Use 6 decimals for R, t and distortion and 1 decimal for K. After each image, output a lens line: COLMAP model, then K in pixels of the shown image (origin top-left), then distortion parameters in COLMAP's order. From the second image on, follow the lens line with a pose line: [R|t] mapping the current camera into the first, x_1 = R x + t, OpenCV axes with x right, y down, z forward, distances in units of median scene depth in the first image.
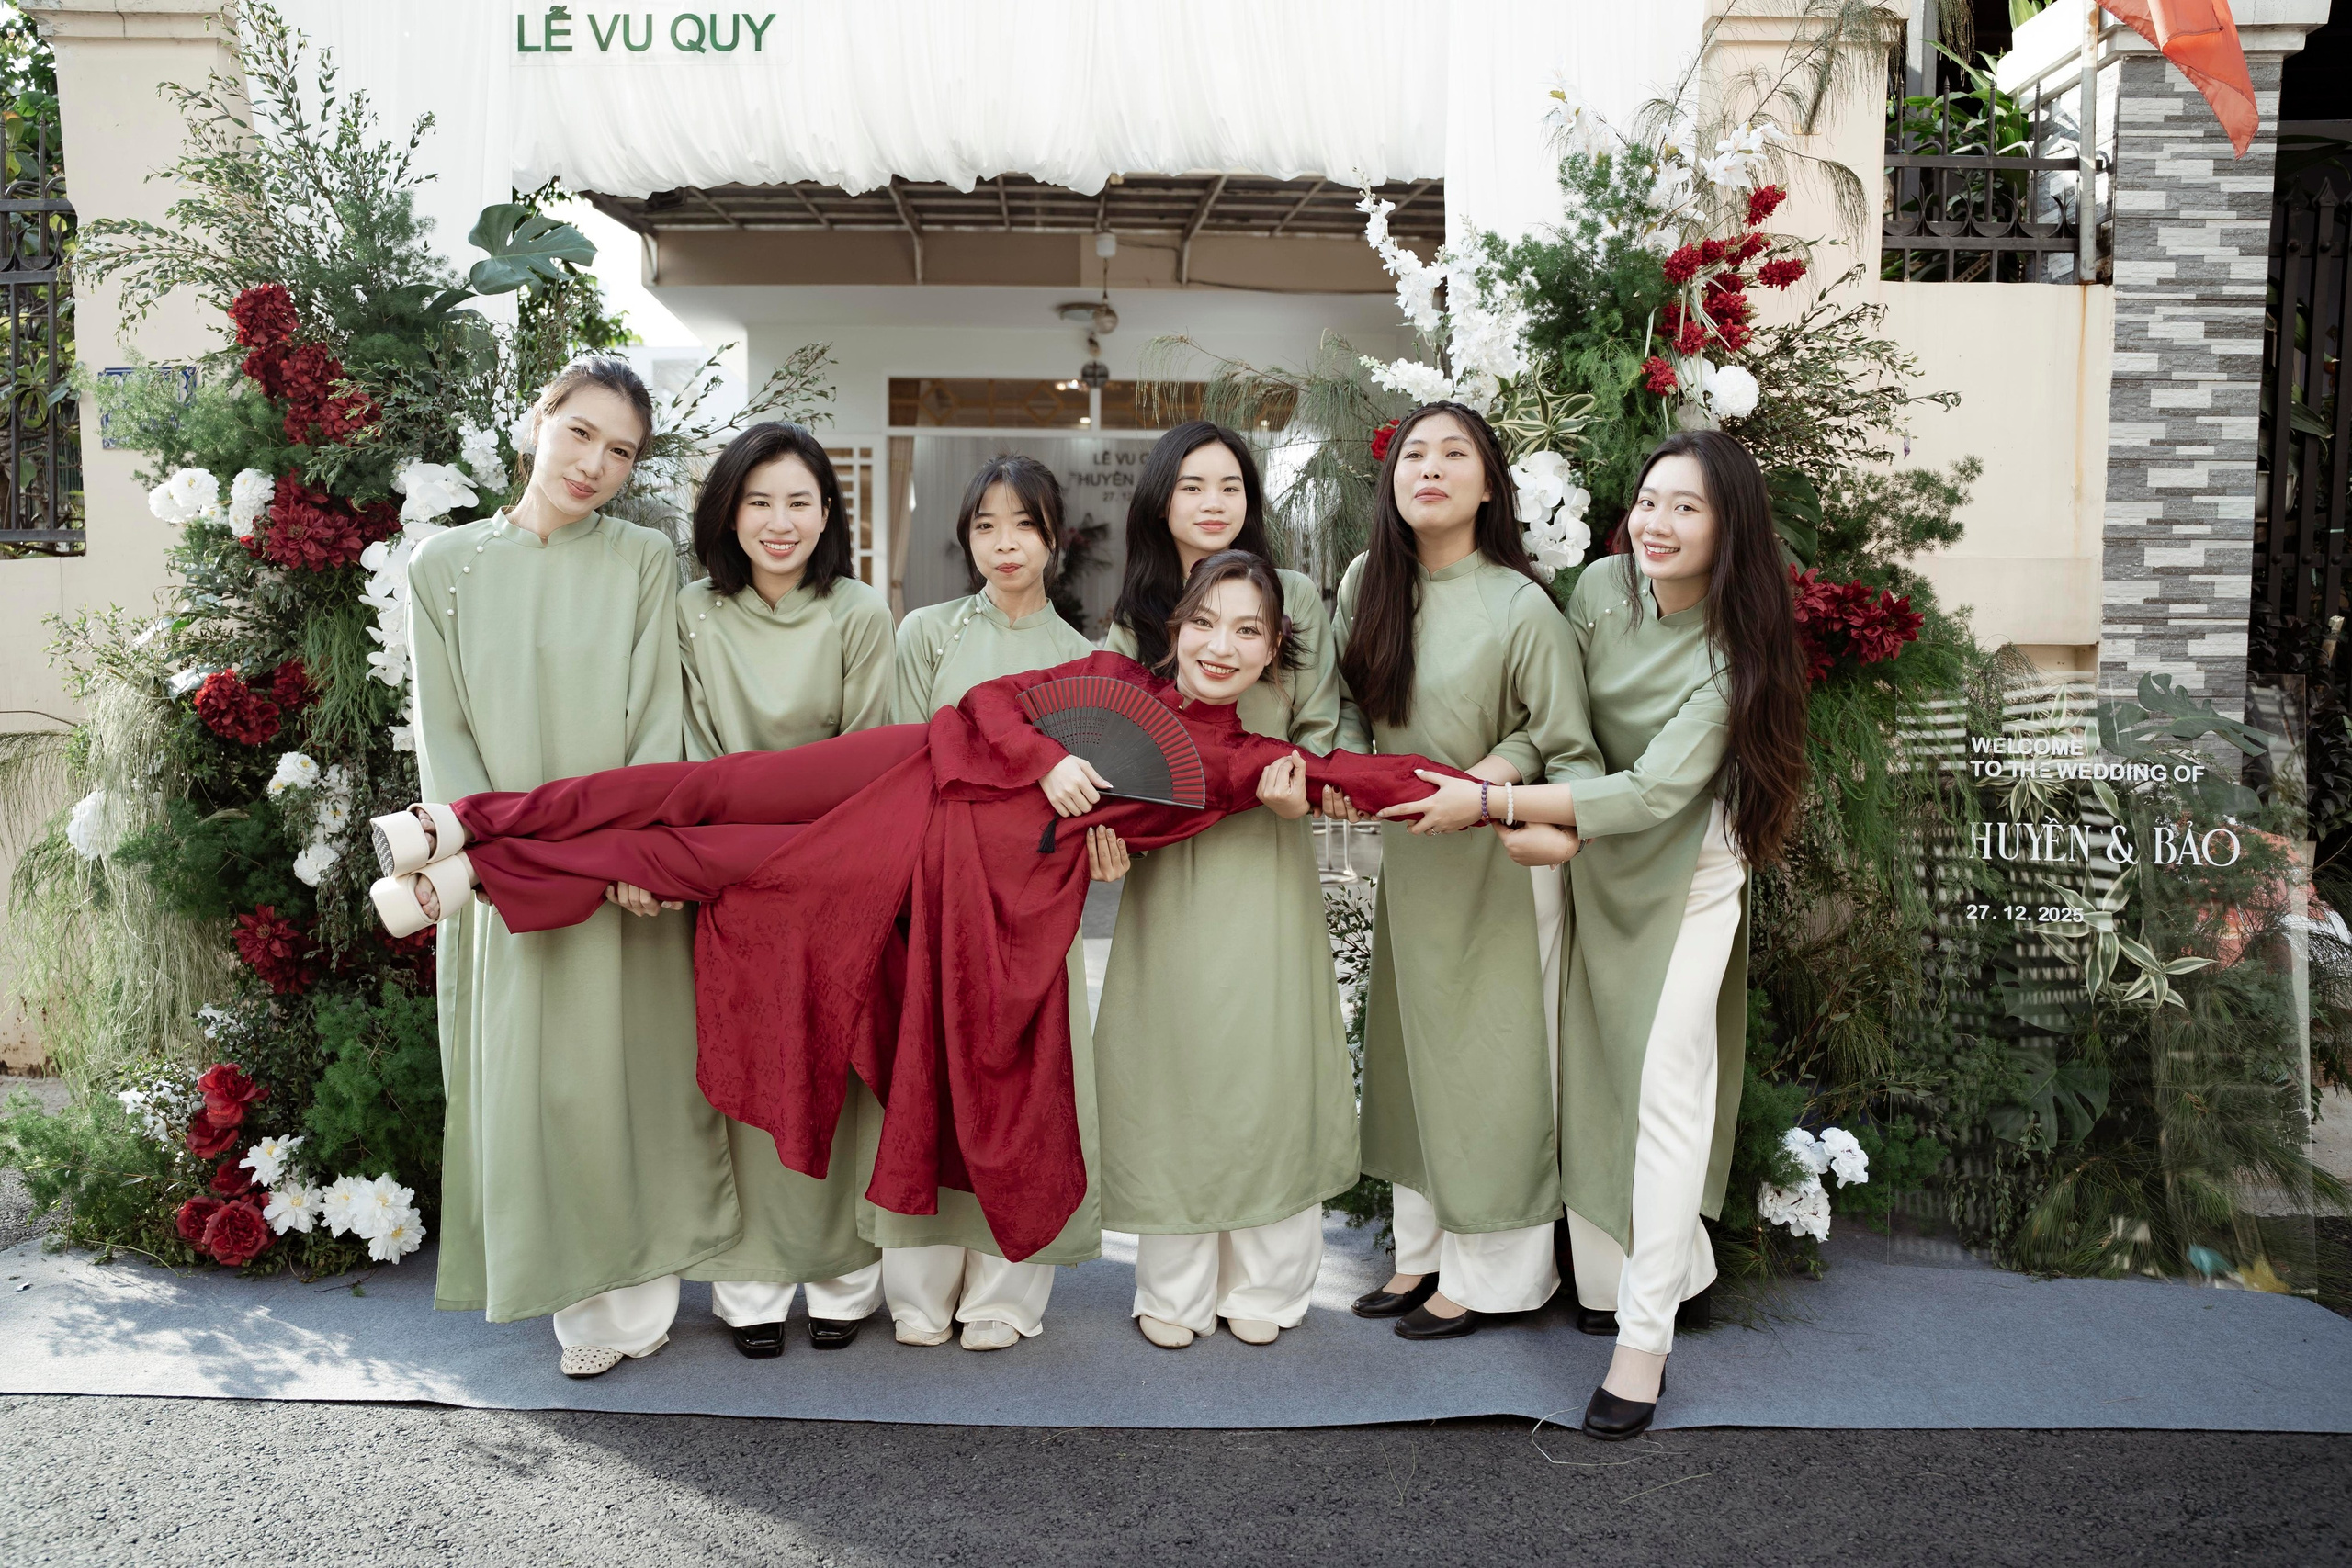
lens RADIAL K [[1533.8, 0, 1143.7], [0, 1533.8, 750.7], [0, 0, 1]] dist [-0.088425, 0.035619]
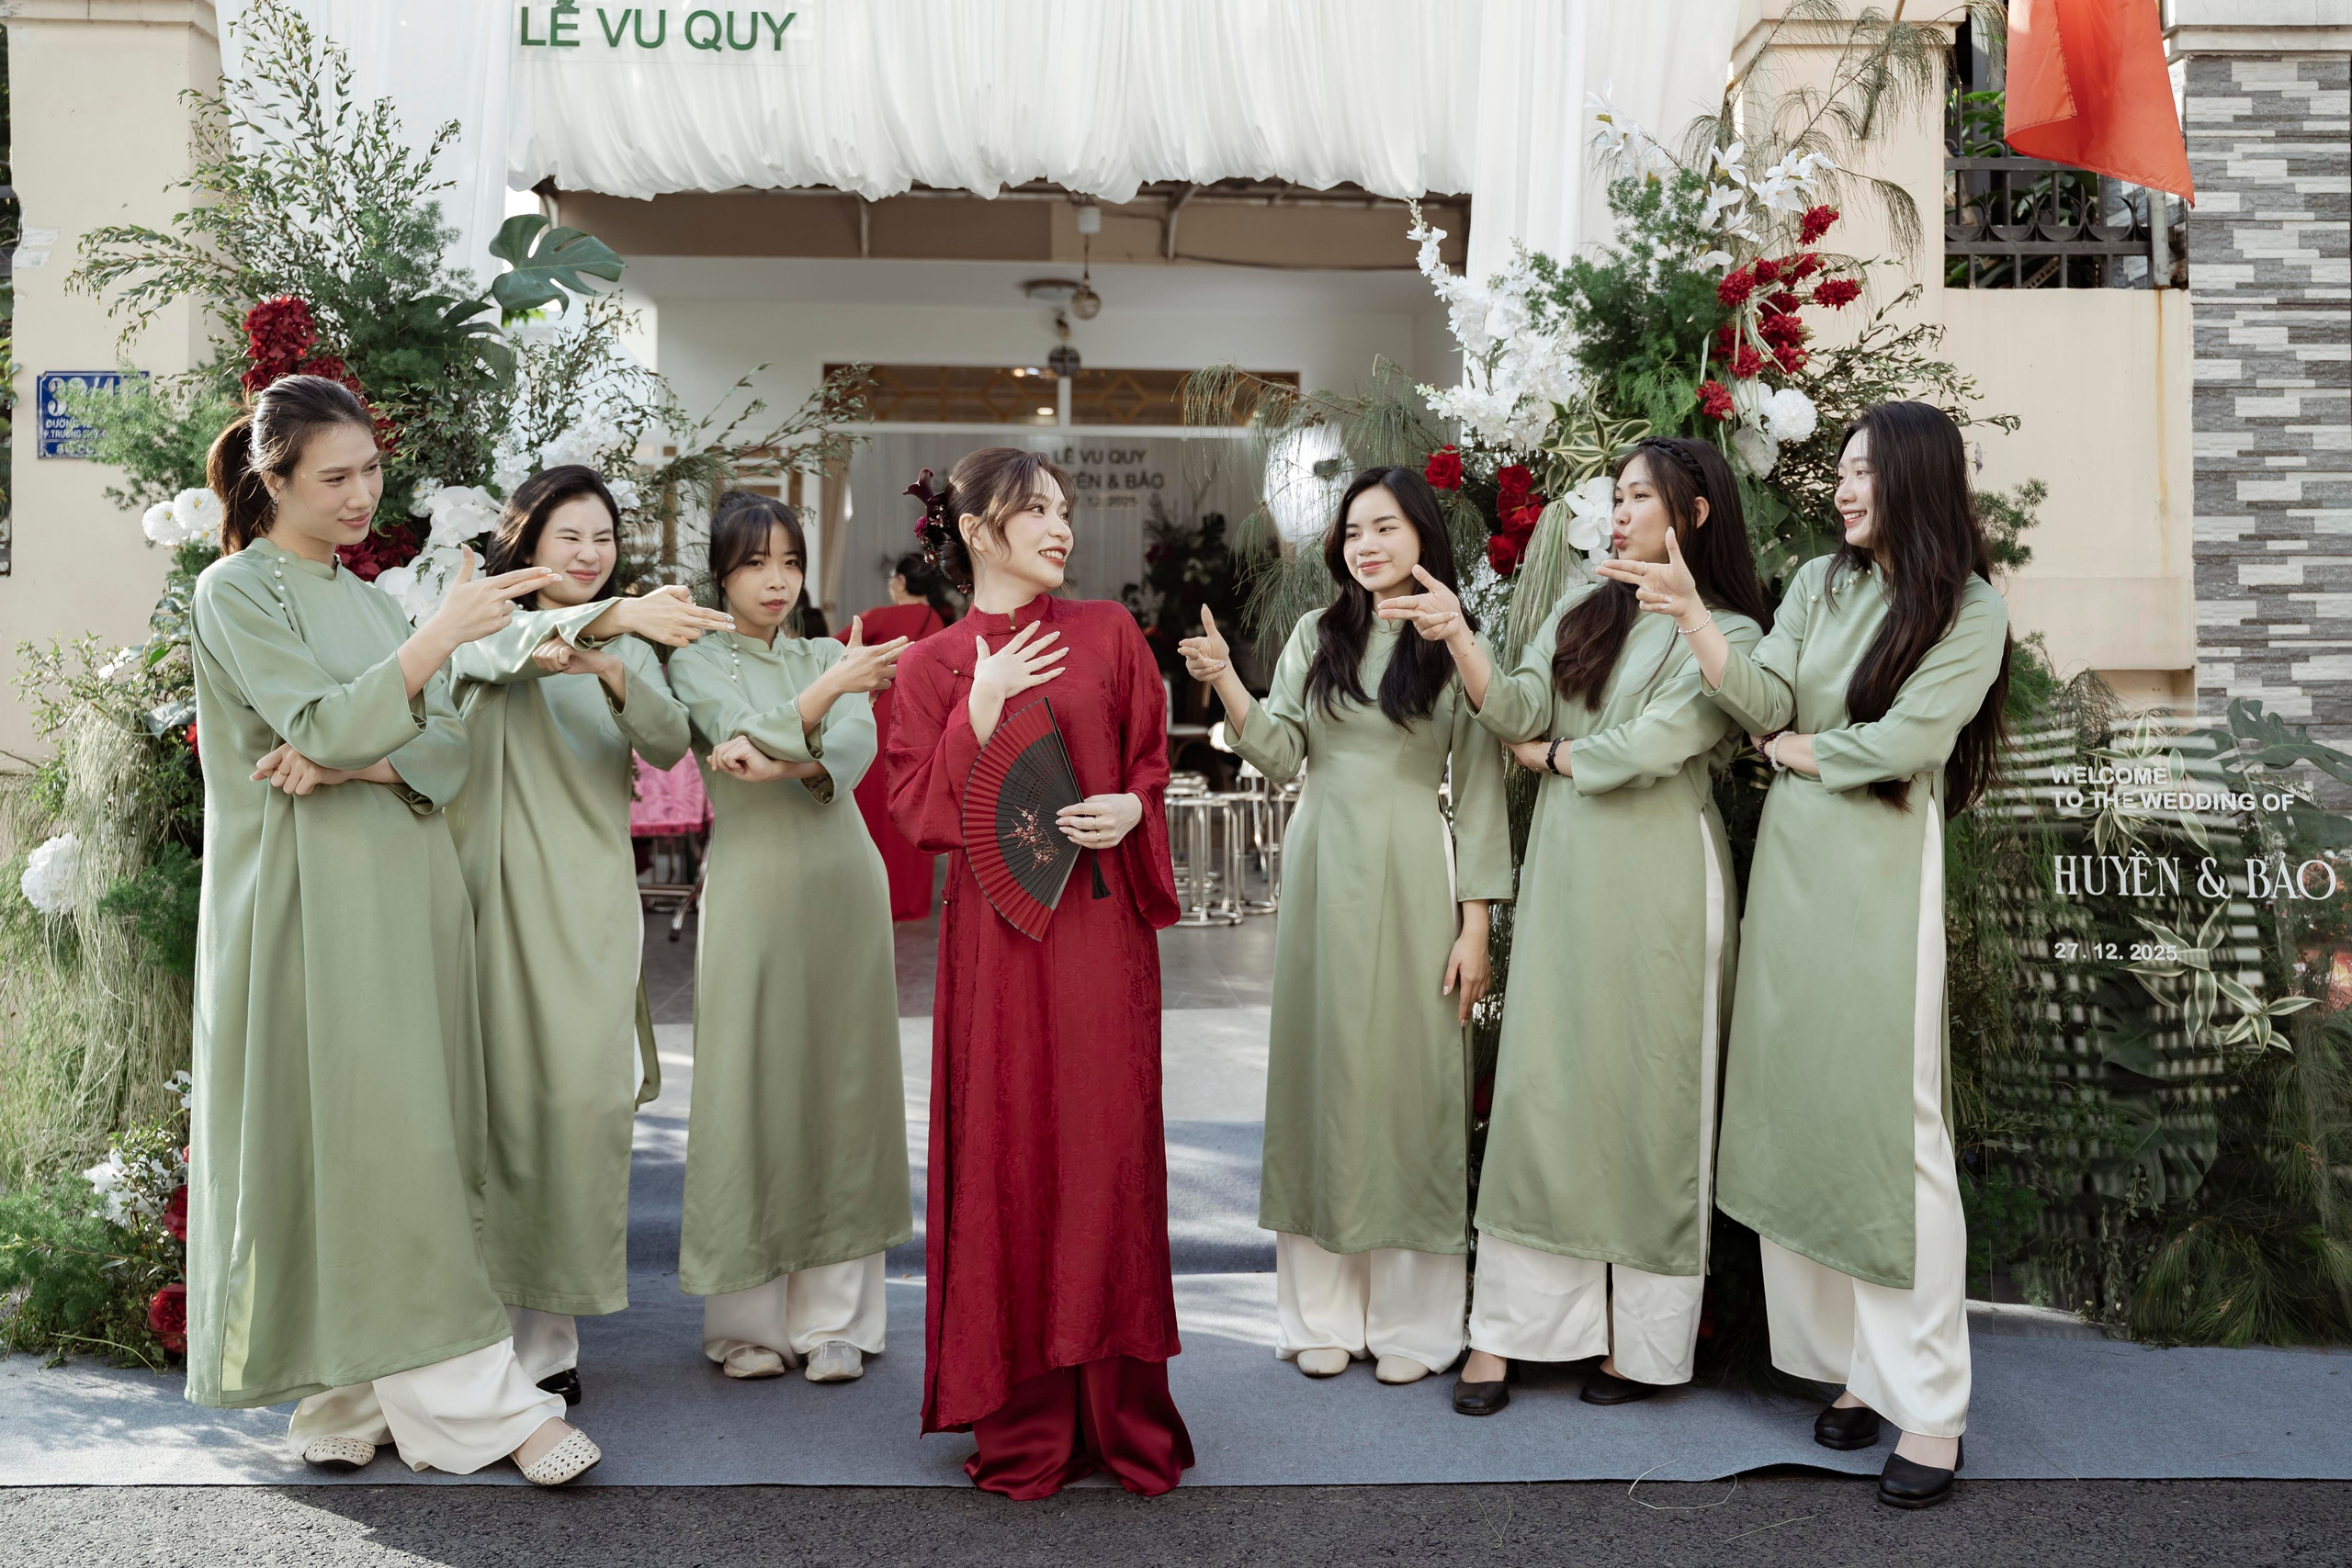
lens RADIAL K [[1945.1, 0, 1190.8], [0, 1945.1, 620.8], [0, 0, 1]] dist [-0.046327, 0.015888]
pose [[0.998254, -0.003176, 0.058988, -0.069352], [0.009036, 0.995012, -0.099344, 0.015561], [-0.058378, 0.099704, 0.993303, -0.203094]]
